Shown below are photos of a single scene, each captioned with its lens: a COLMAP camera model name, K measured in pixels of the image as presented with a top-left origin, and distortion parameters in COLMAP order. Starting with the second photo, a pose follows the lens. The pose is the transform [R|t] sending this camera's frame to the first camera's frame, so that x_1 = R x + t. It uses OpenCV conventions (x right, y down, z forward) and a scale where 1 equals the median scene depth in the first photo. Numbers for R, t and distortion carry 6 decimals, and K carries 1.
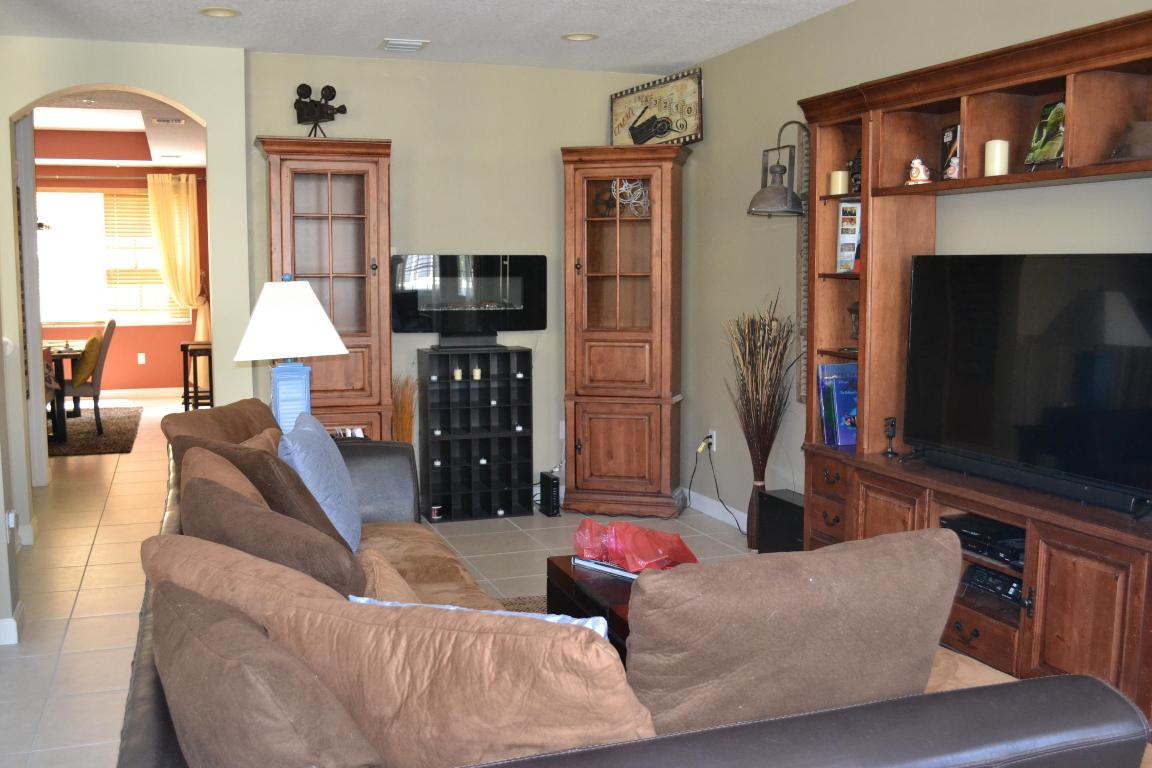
lens RADIAL K [[1106.2, 0, 573.6], [0, 1106.2, 390.5], [0, 0, 1]] dist [-0.067857, 0.000000]
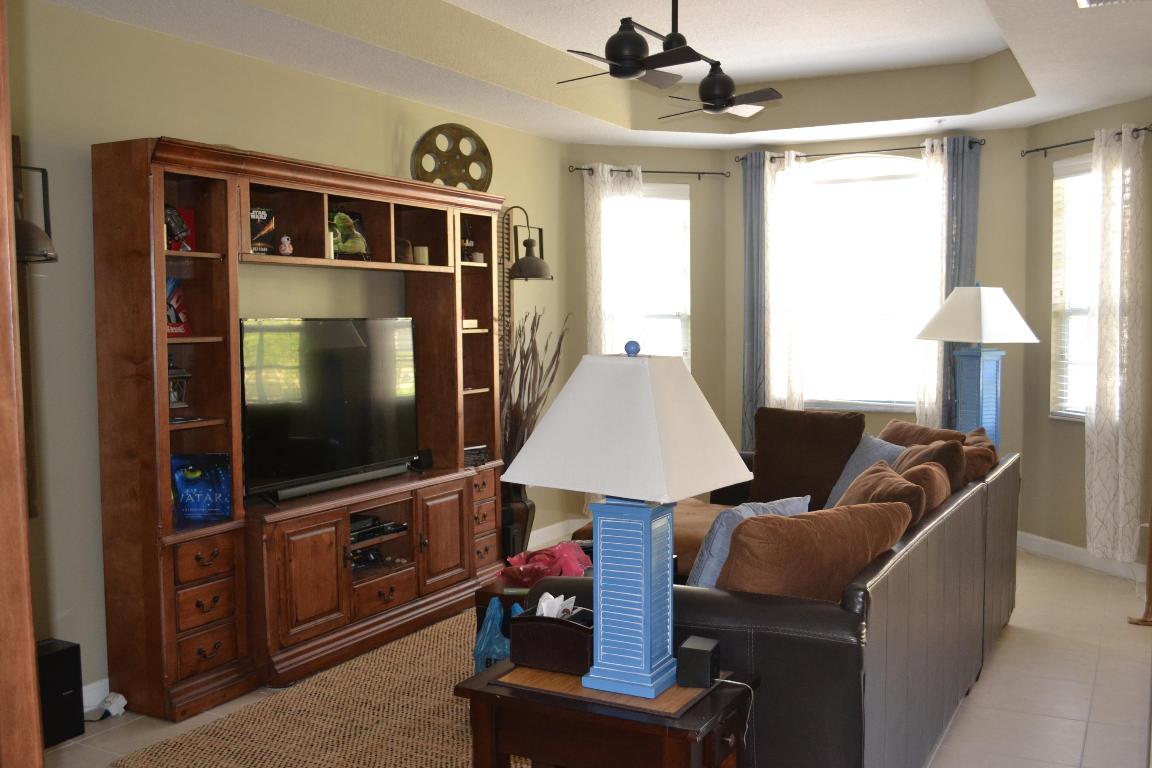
lens RADIAL K [[1106.2, 0, 573.5], [0, 1106.2, 390.8], [0, 0, 1]] dist [-0.067857, 0.000000]
pose [[-0.671733, -0.039518, 0.739738, -0.465597], [0.092924, 0.986194, 0.137065, -0.113265], [-0.734942, 0.160810, -0.658787, 0.982381]]
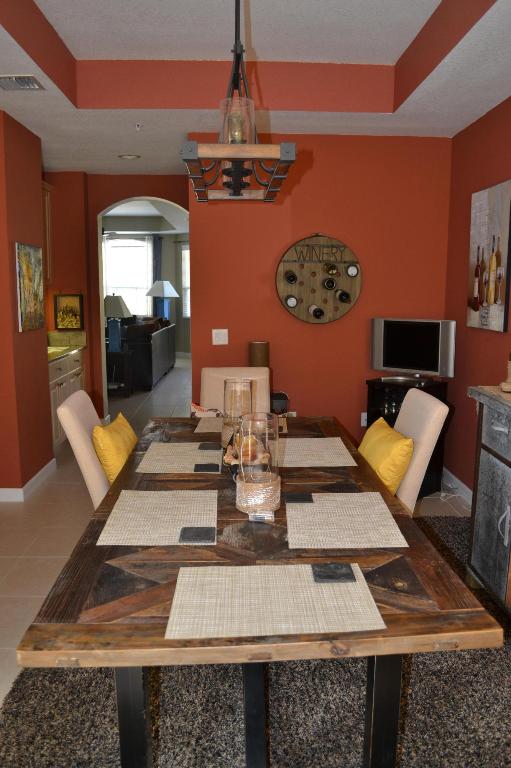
lens RADIAL K [[616.1, 0, 264.4], [0, 616.1, 384.8], [0, 0, 1]] dist [-0.075769, 0.004337]
pose [[-0.953270, -0.046706, 0.298487, -0.744945], [0.032146, 0.966689, 0.253927, -0.172631], [-0.300404, 0.251657, -0.920014, 1.549012]]
